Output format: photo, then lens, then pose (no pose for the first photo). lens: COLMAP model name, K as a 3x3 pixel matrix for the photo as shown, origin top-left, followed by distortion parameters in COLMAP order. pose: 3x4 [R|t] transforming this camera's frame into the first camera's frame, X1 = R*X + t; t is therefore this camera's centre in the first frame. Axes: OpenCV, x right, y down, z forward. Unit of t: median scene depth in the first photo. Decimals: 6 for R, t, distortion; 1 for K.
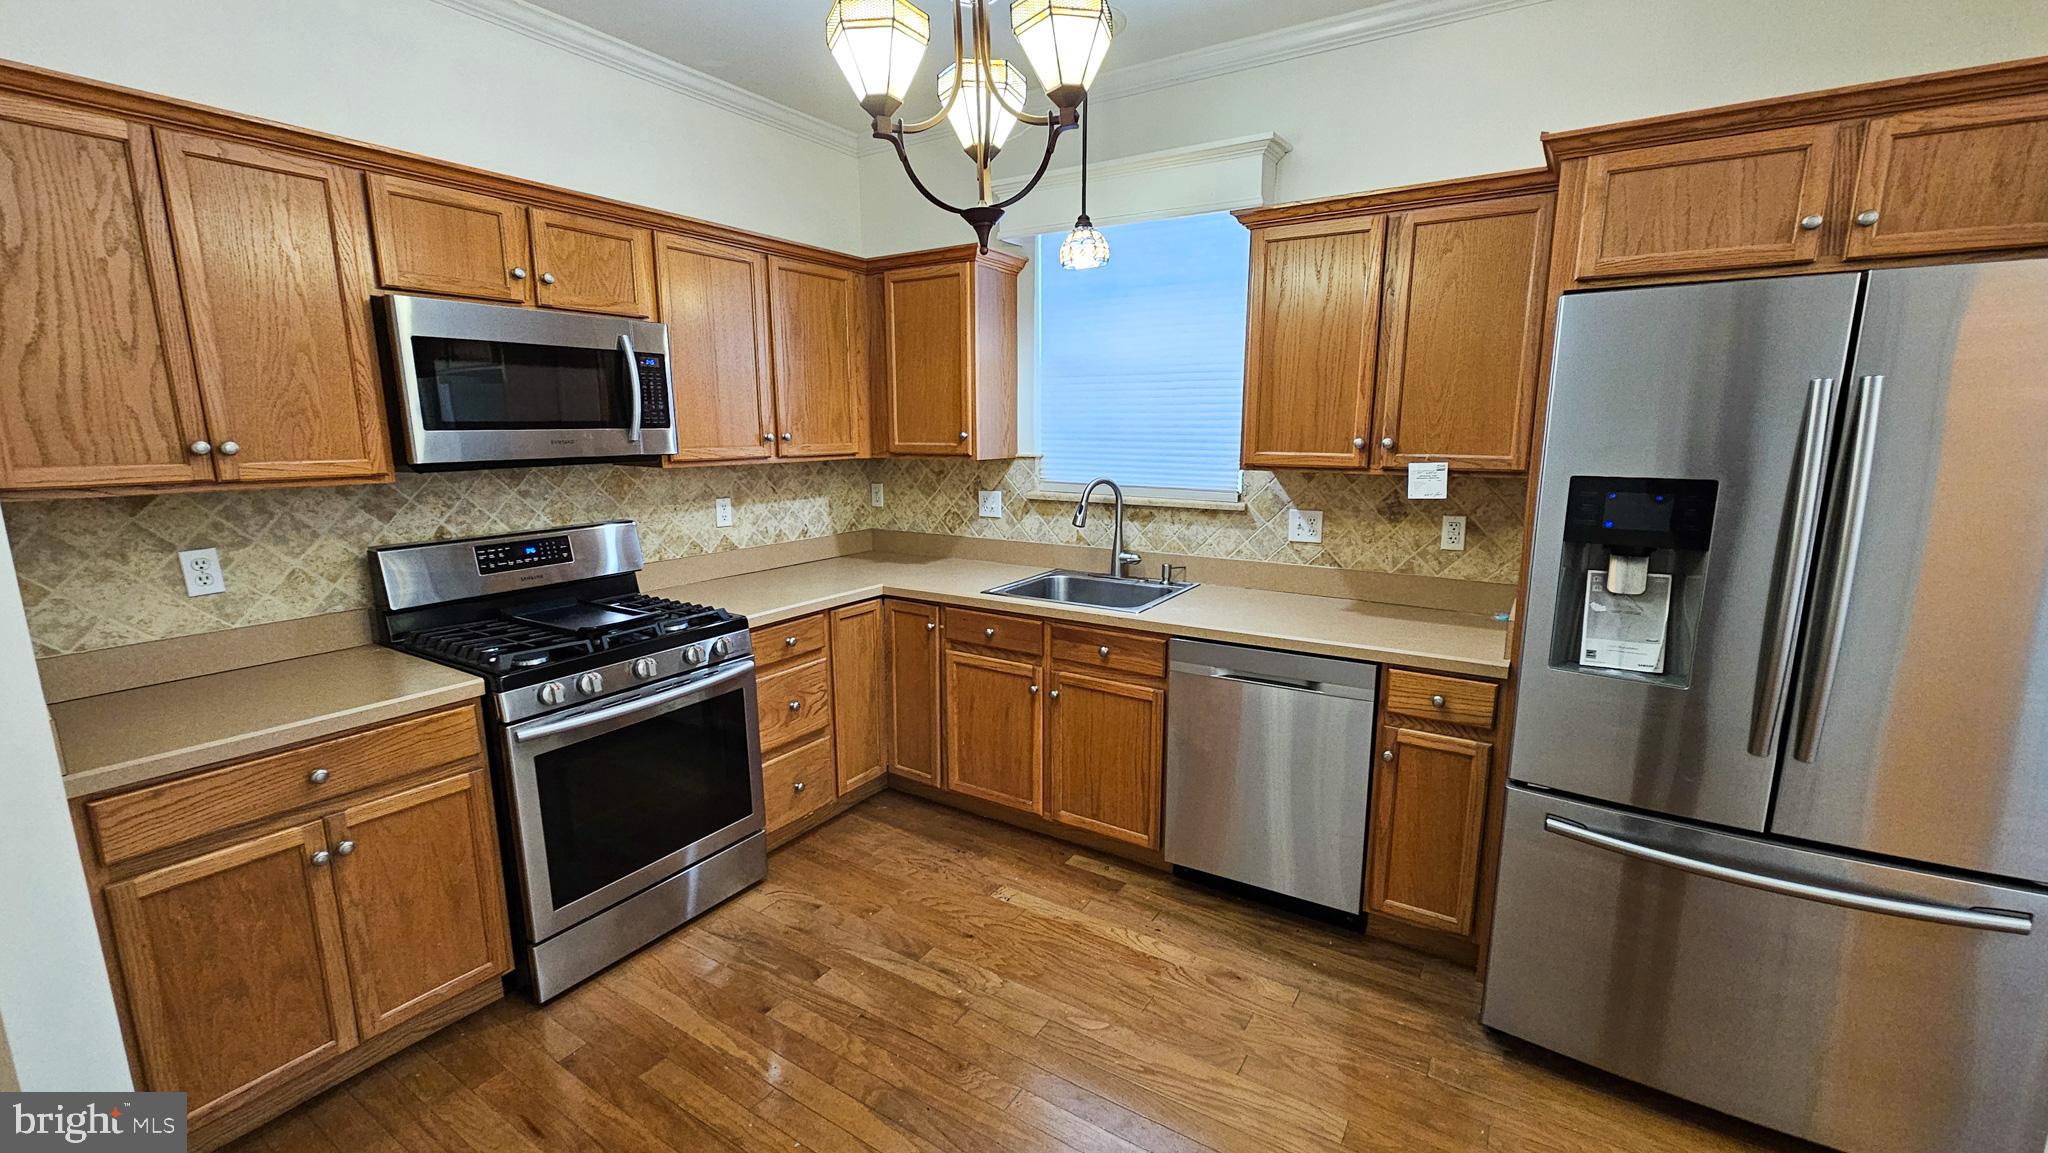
lens RADIAL K [[837.4, 0, 1027.2], [0, 837.4, 583.5], [0, 0, 1]] dist [-0.003180, 0.002262]
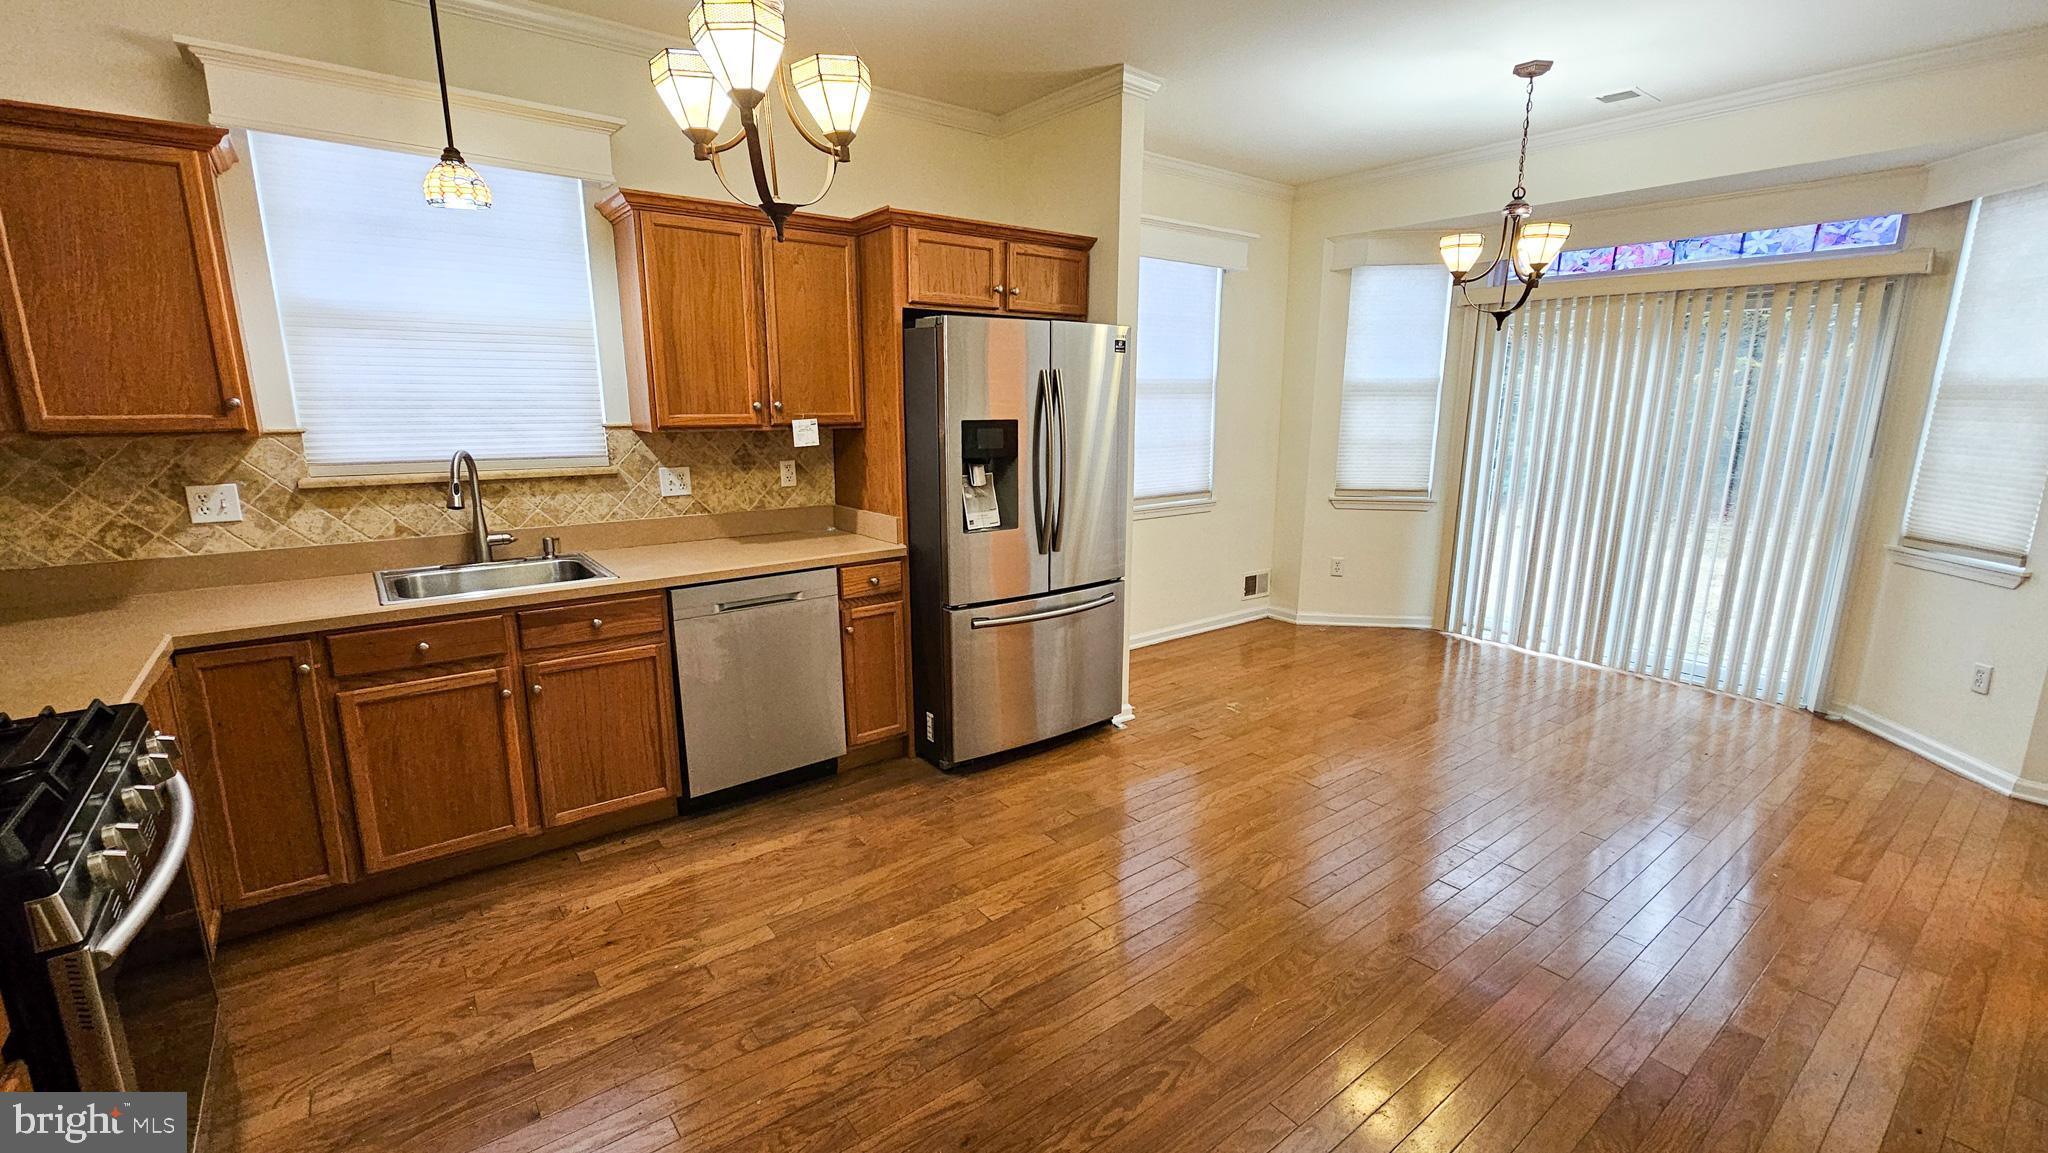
lens RADIAL K [[889.7, 0, 1024.2], [0, 889.7, 591.4], [0, 0, 1]] dist [0.000708, 0.000393]
pose [[0.332972, -0.201867, 0.921075, -0.665038], [0.173632, 0.973238, 0.150531, -0.024081], [-0.926813, 0.109805, 0.359111, 0.156658]]
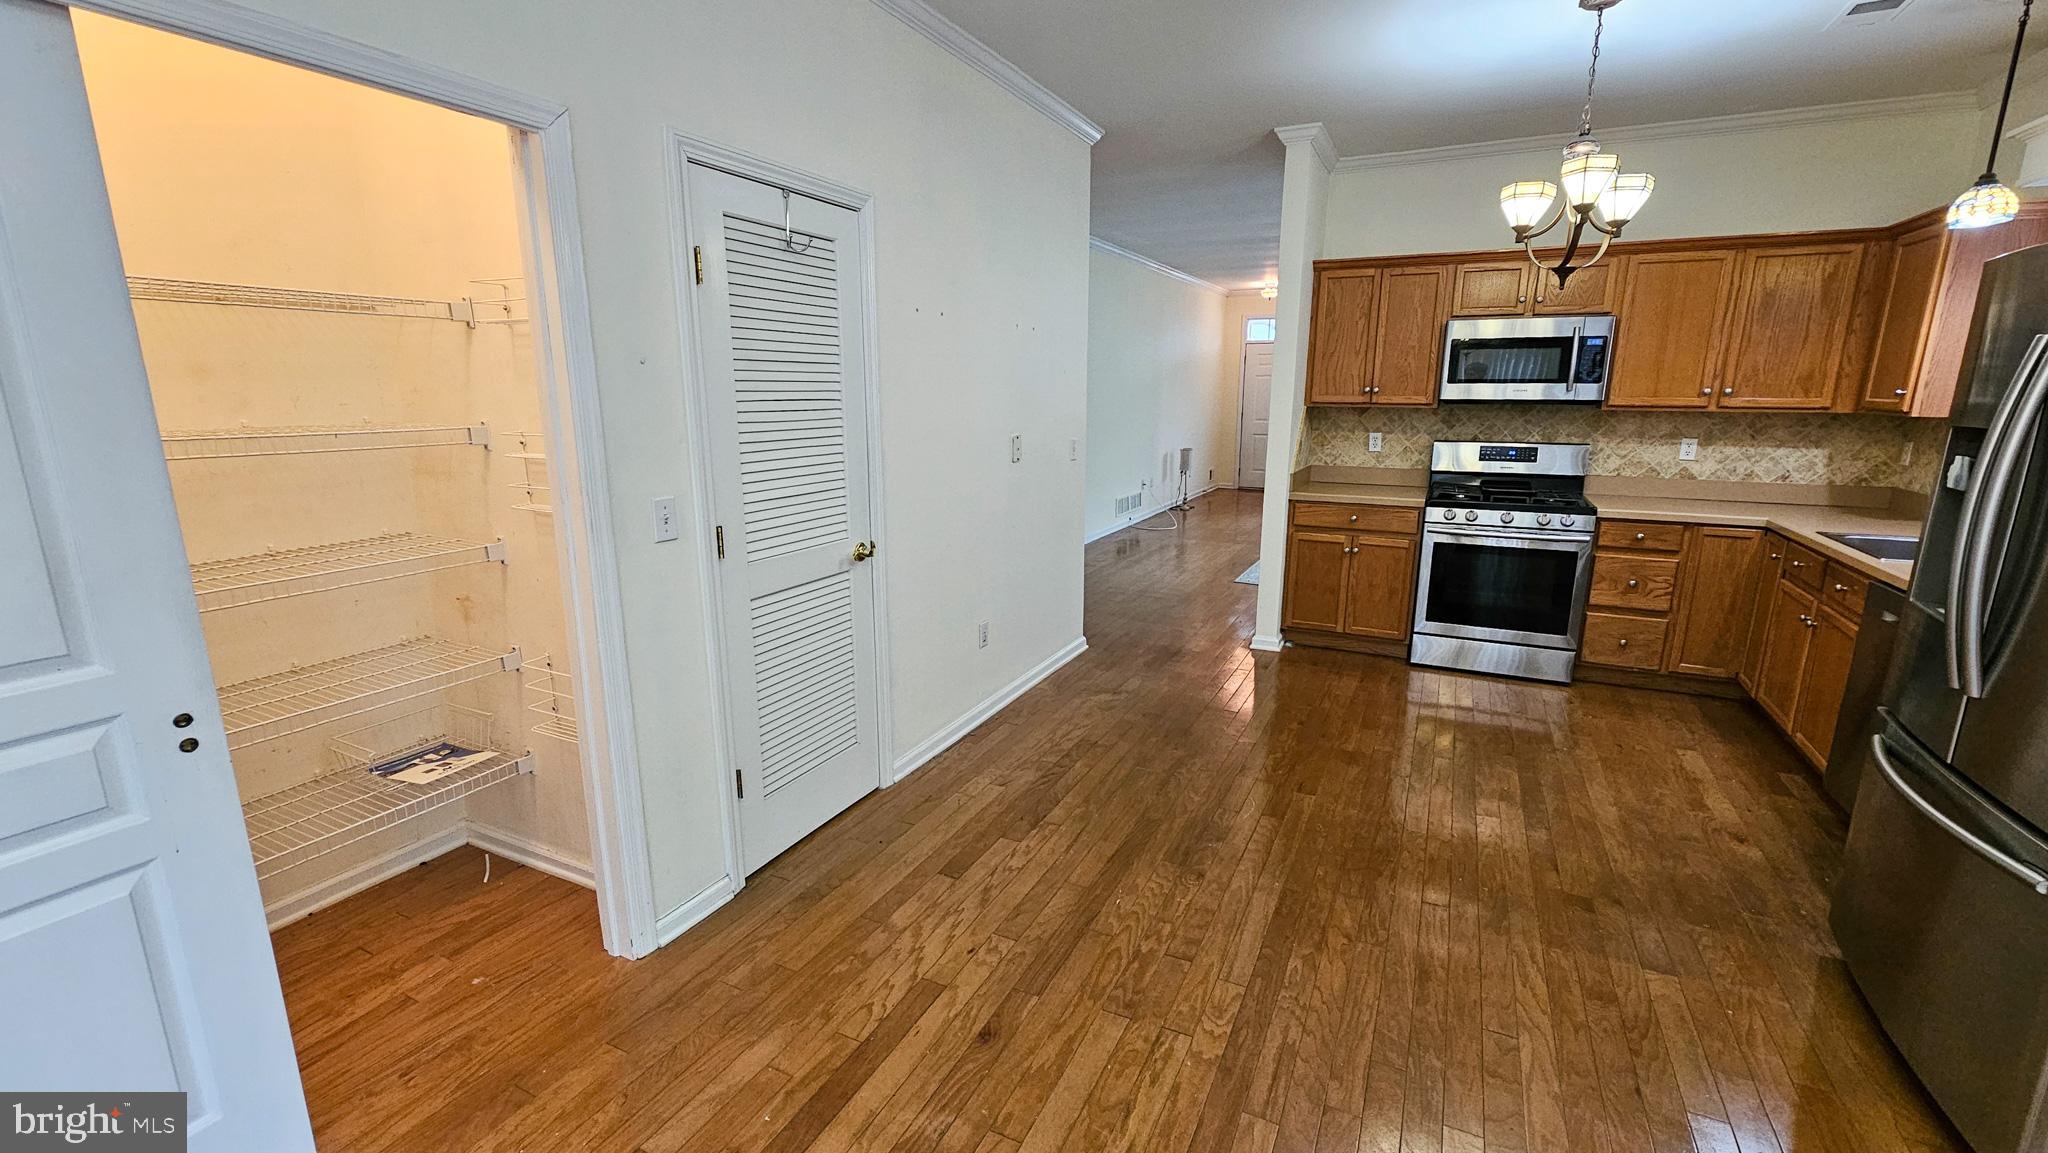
lens RADIAL K [[837.4, 0, 1027.2], [0, 837.4, 583.5], [0, 0, 1]] dist [-0.003180, 0.002262]
pose [[0.103521, 0.233790, -0.966760, 1.007118], [-0.189389, 0.958833, 0.211593, 0.042753], [0.976430, 0.161190, 0.143537, -0.201508]]
